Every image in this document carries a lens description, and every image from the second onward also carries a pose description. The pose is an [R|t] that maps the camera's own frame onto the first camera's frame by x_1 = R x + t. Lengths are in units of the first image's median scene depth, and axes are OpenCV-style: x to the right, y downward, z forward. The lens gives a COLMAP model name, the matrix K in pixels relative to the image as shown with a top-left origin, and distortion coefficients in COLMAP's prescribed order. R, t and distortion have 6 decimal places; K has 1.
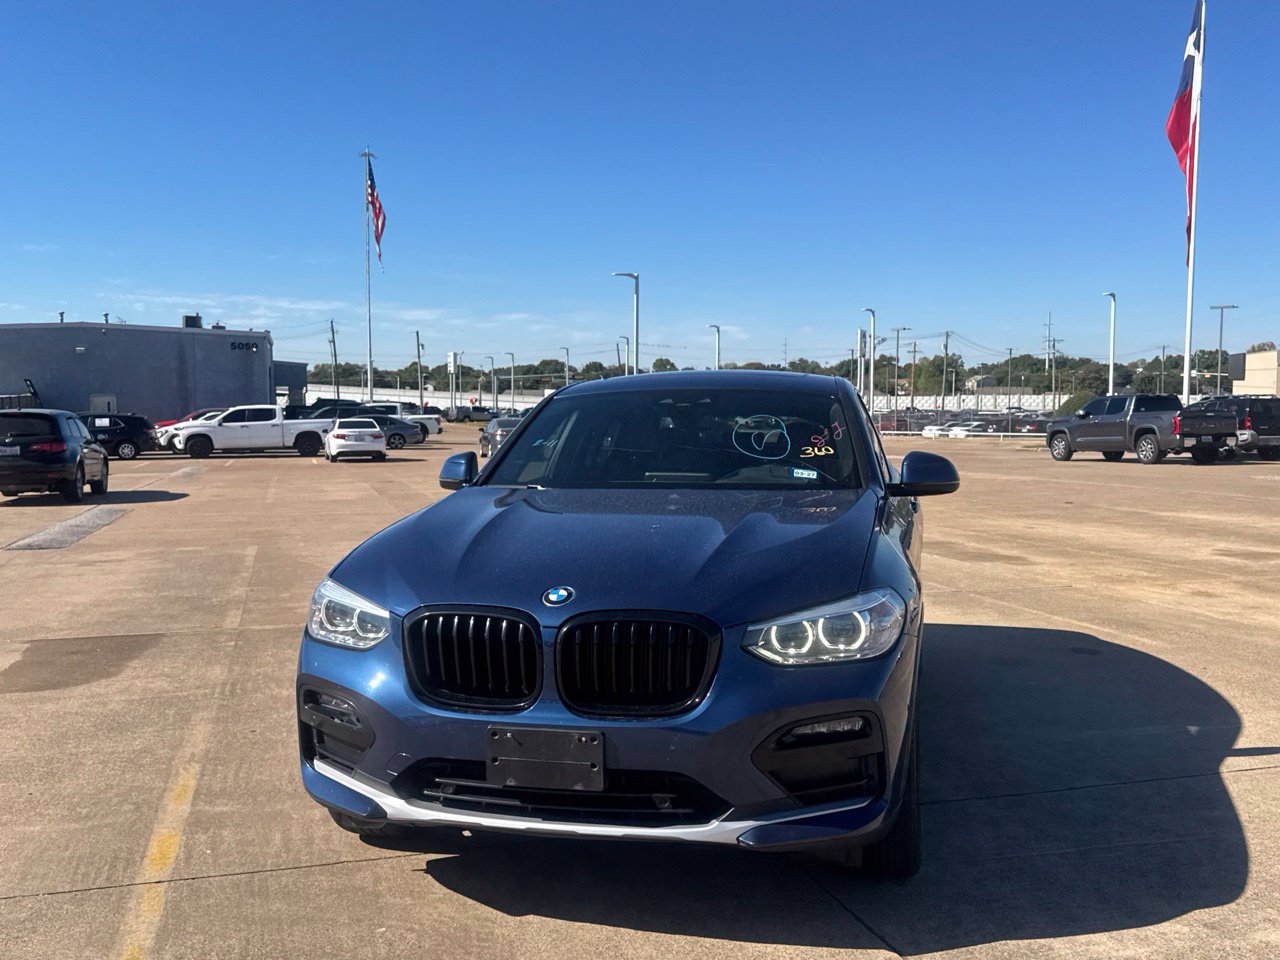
lens RADIAL K [[1174.5, 0, 635.0], [0, 1174.5, 470.0], [0, 0, 1]] dist [0.041086, 0.000000]
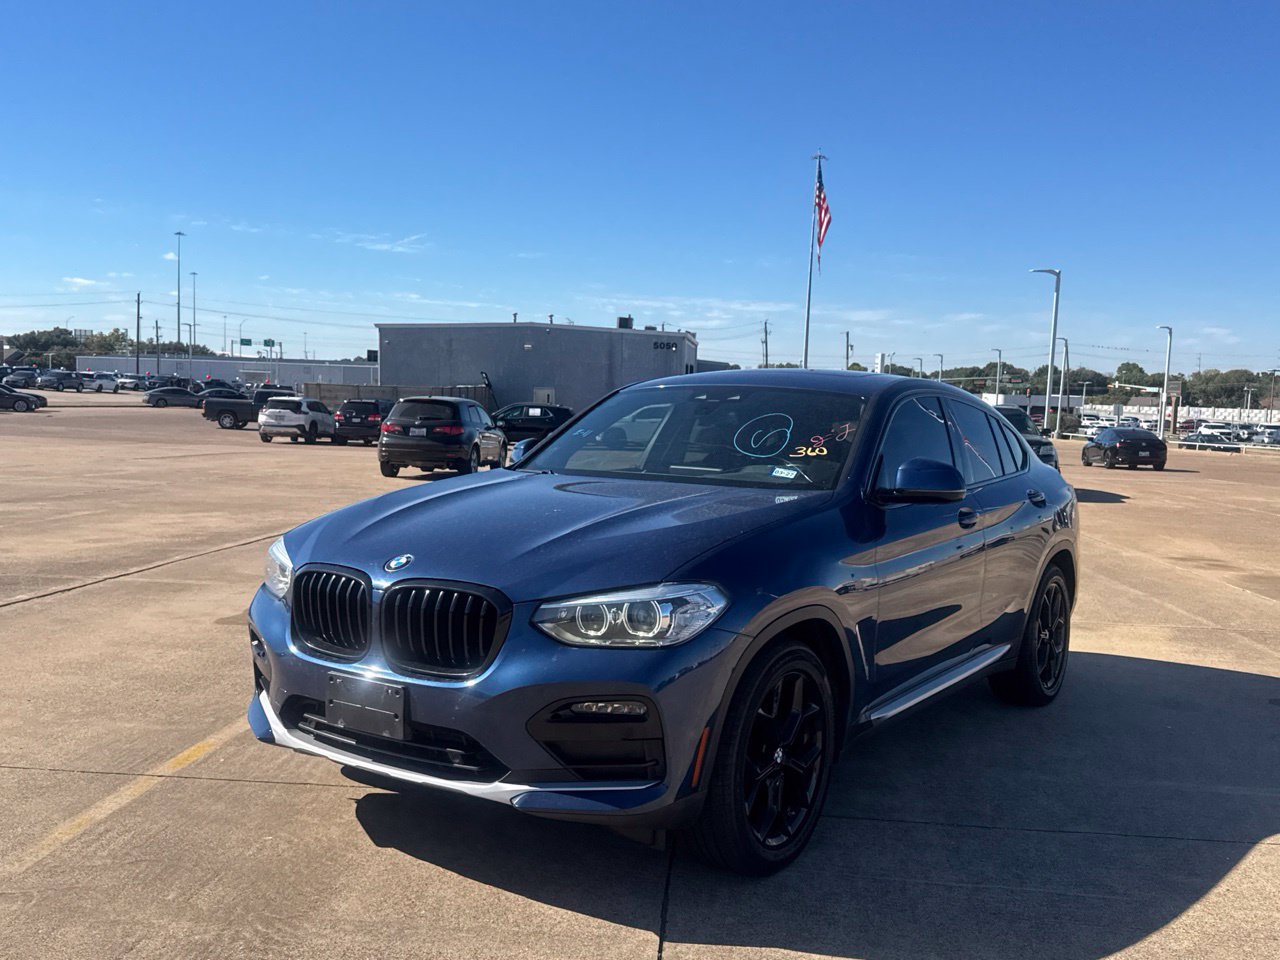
lens RADIAL K [[1174.5, 0, 641.0], [0, 1174.5, 472.9], [0, 0, 1]] dist [0.041086, 0.000000]
pose [[0.935386, 0.052539, -0.349705, 0.361071], [-0.052030, 0.998587, 0.010857, -0.001348], [0.349781, 0.008039, 0.936797, 0.024339]]
